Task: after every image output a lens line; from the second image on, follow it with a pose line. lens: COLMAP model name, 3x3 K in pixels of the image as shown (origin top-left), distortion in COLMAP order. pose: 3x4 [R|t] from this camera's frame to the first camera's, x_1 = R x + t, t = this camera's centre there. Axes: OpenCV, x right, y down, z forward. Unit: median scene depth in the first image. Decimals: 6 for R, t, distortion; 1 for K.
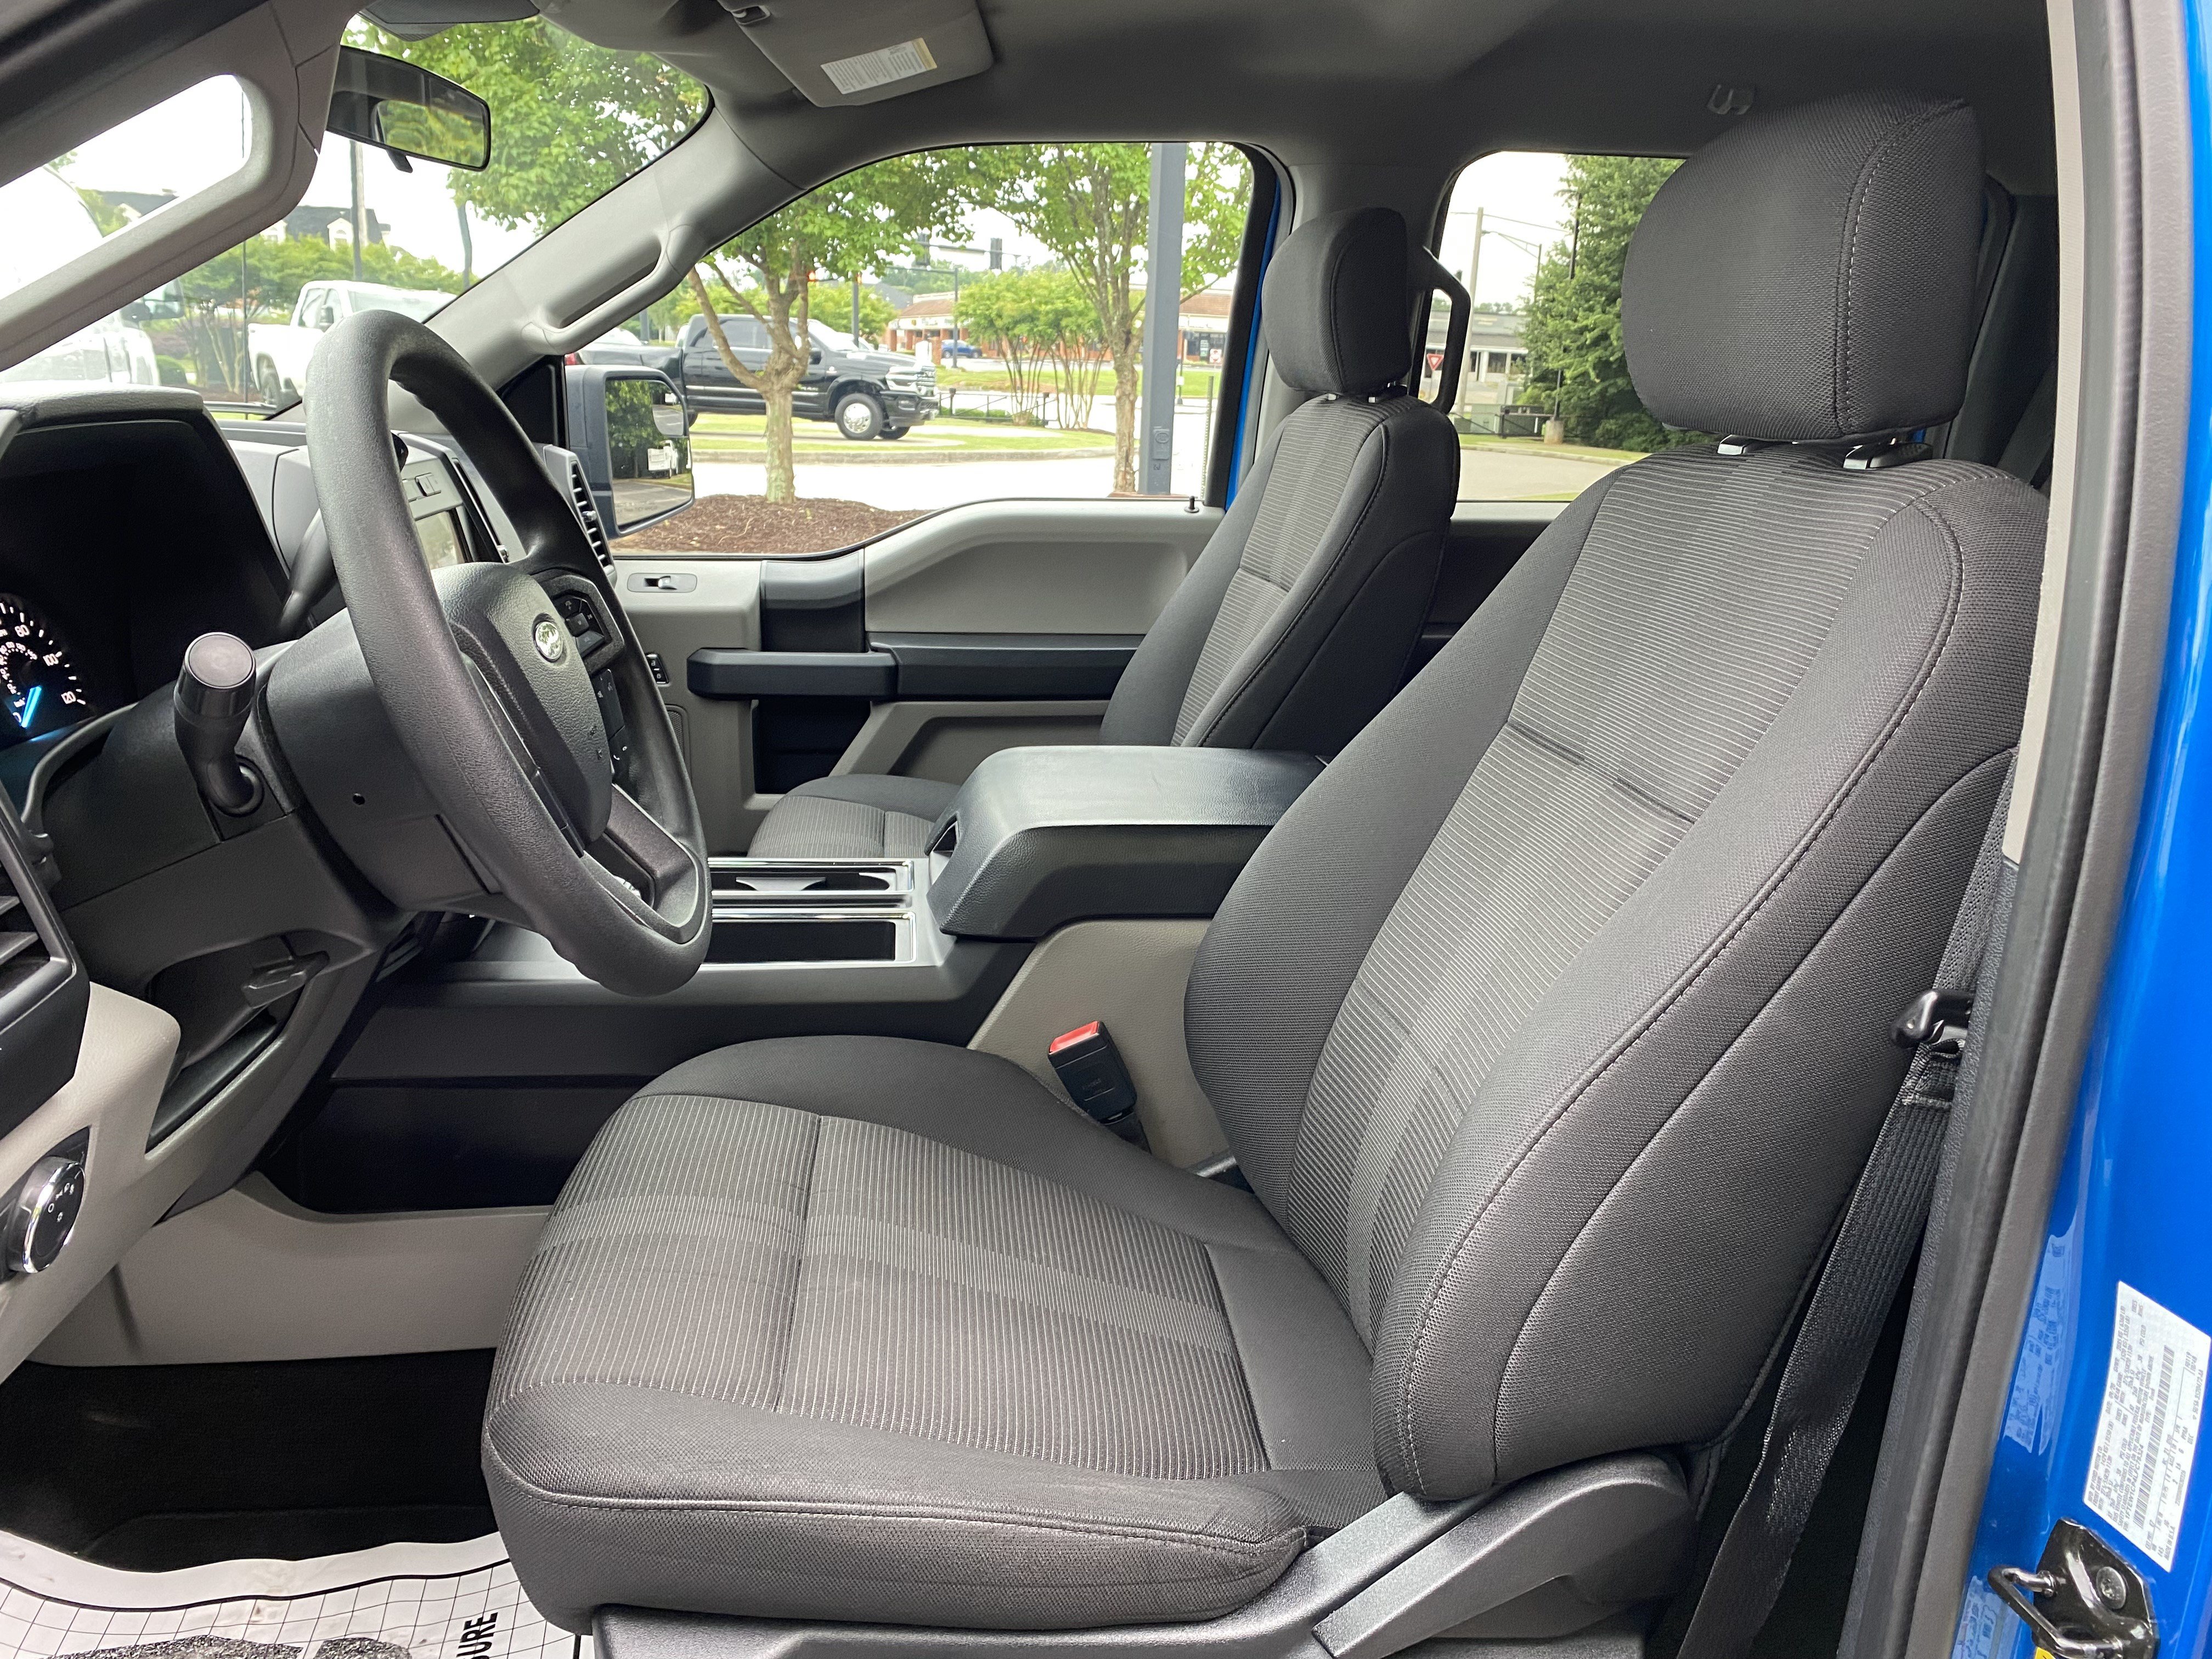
lens RADIAL K [[1719.6, 0, 1118.1], [0, 1719.6, 822.4], [0, 0, 1]] dist [0.027792, -0.005601]
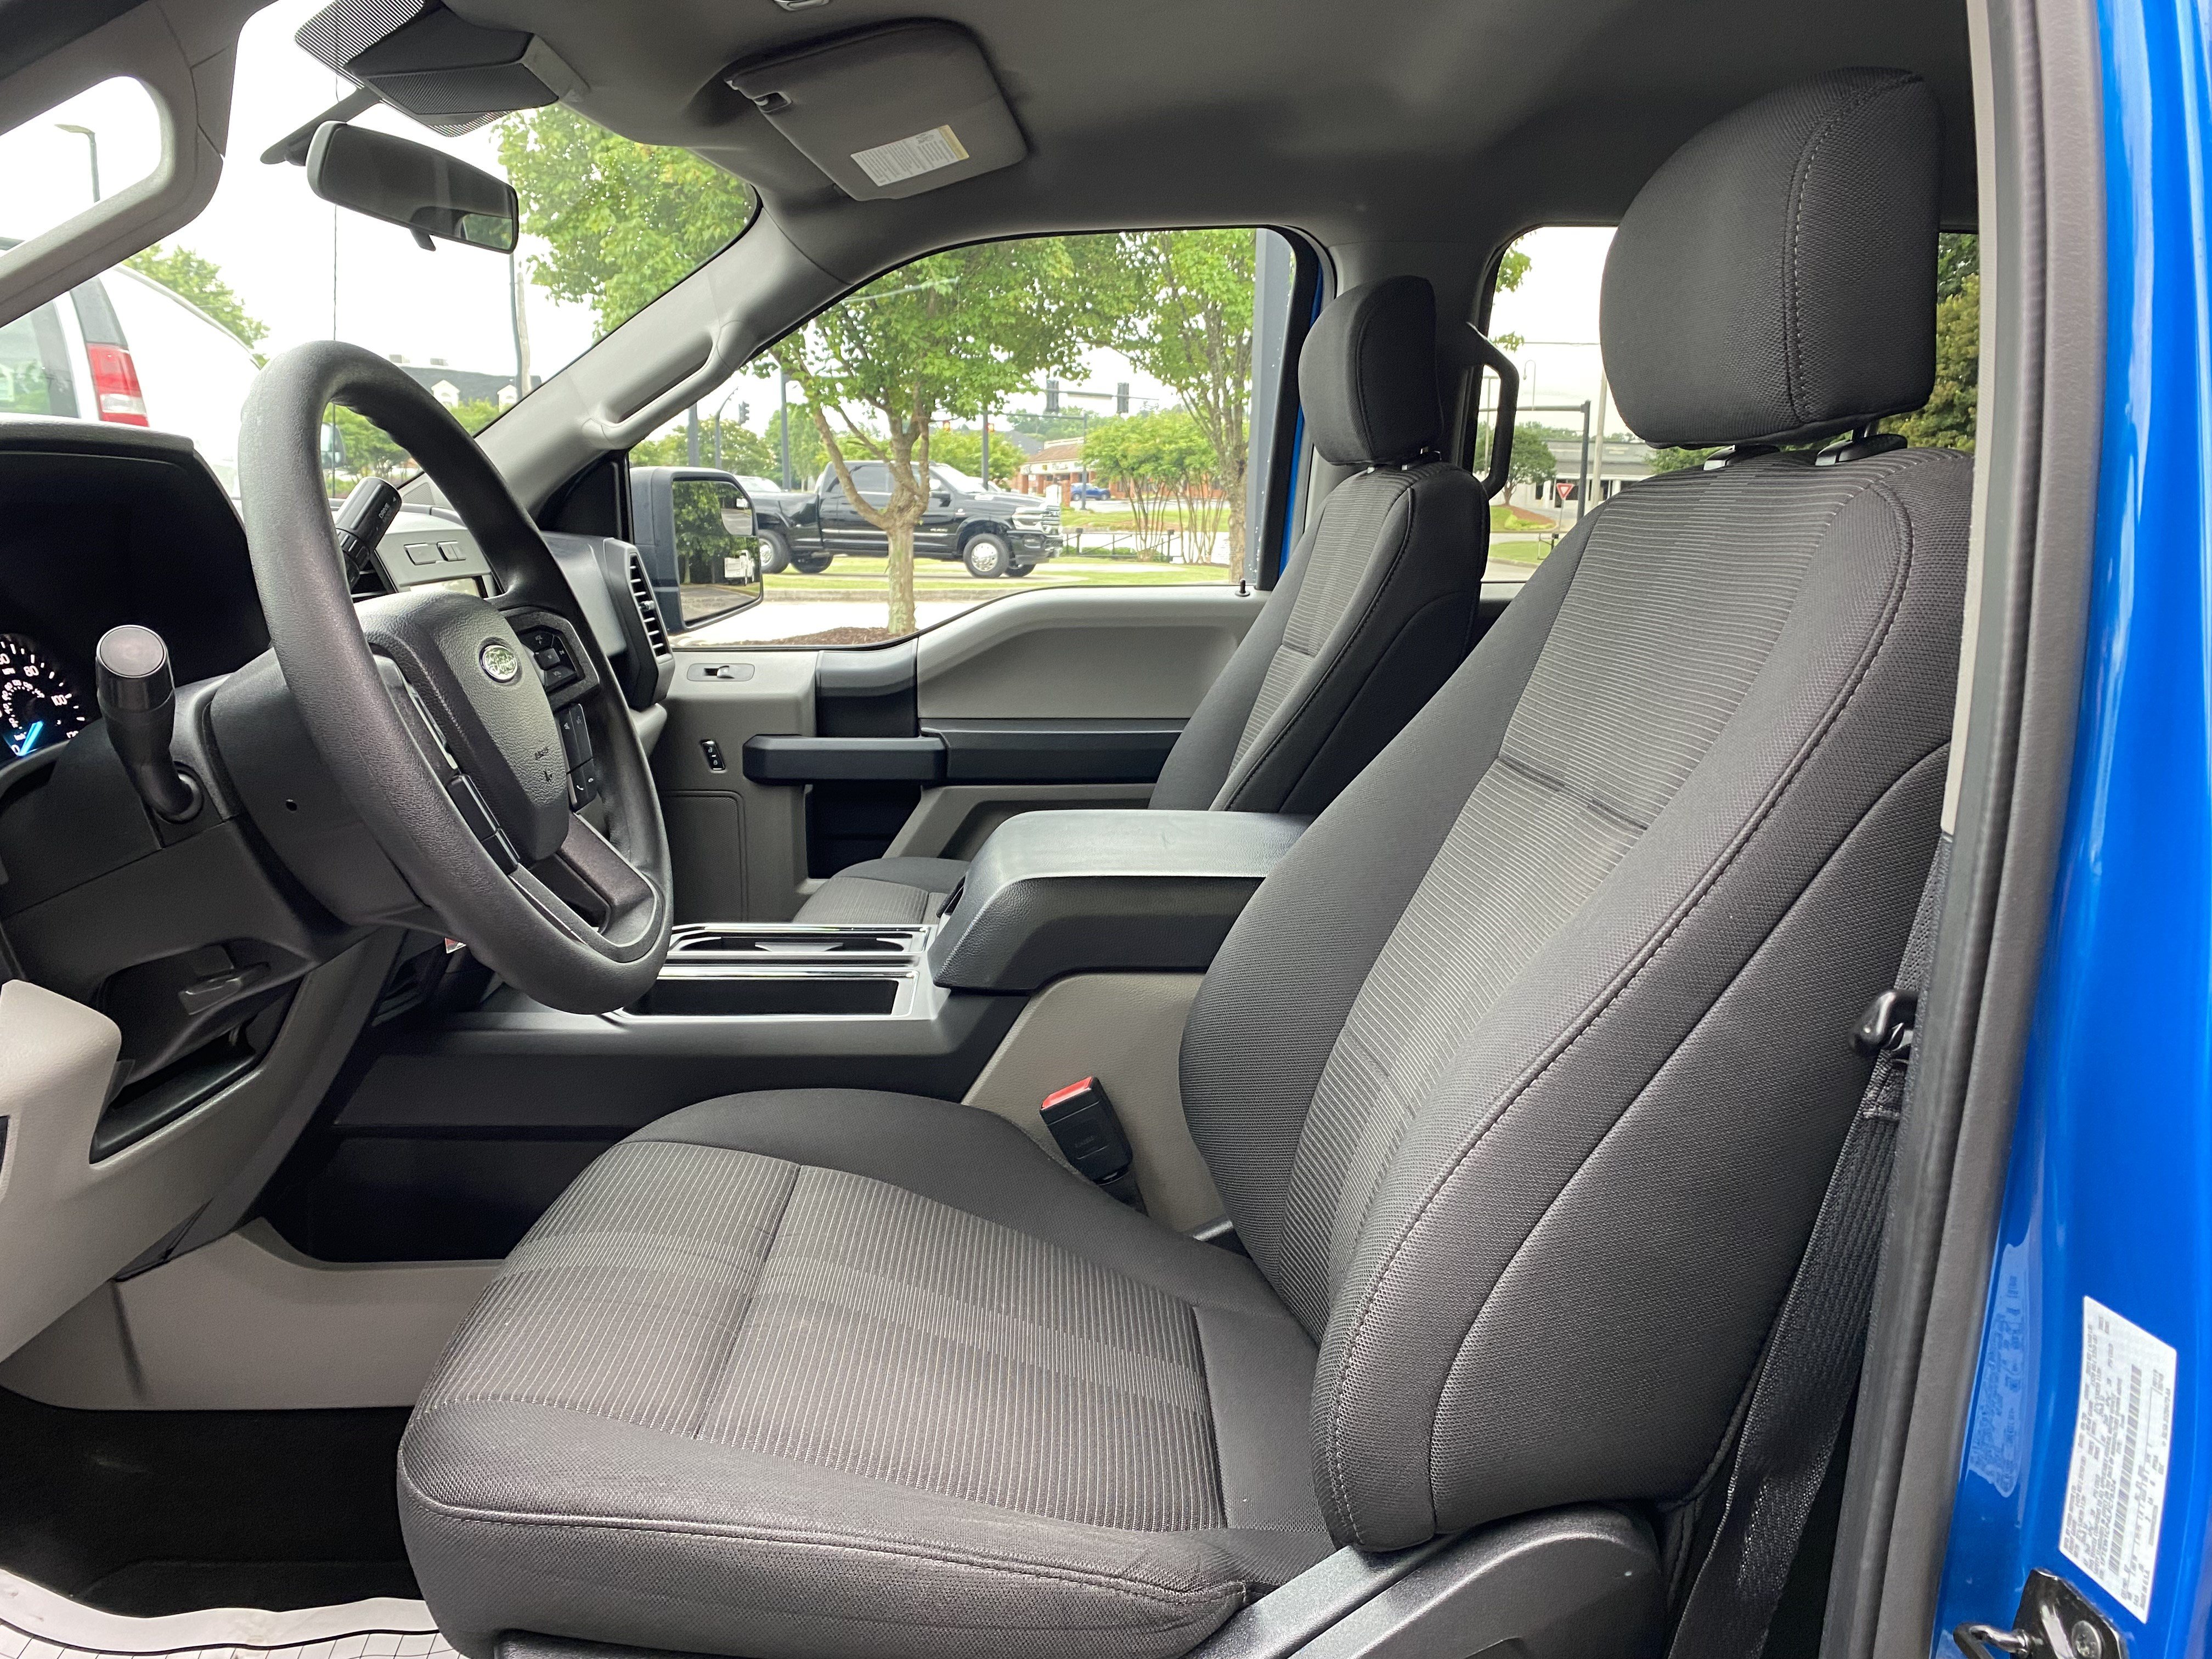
lens RADIAL K [[1719.6, 0, 1095.6], [0, 1719.6, 839.7], [0, 0, 1]] dist [0.027792, -0.005601]
pose [[0.995967, -0.004280, -0.089618, 0.096133], [-0.001888, 0.997640, -0.068634, 0.059384], [0.089700, 0.068526, 0.993609, 0.026533]]
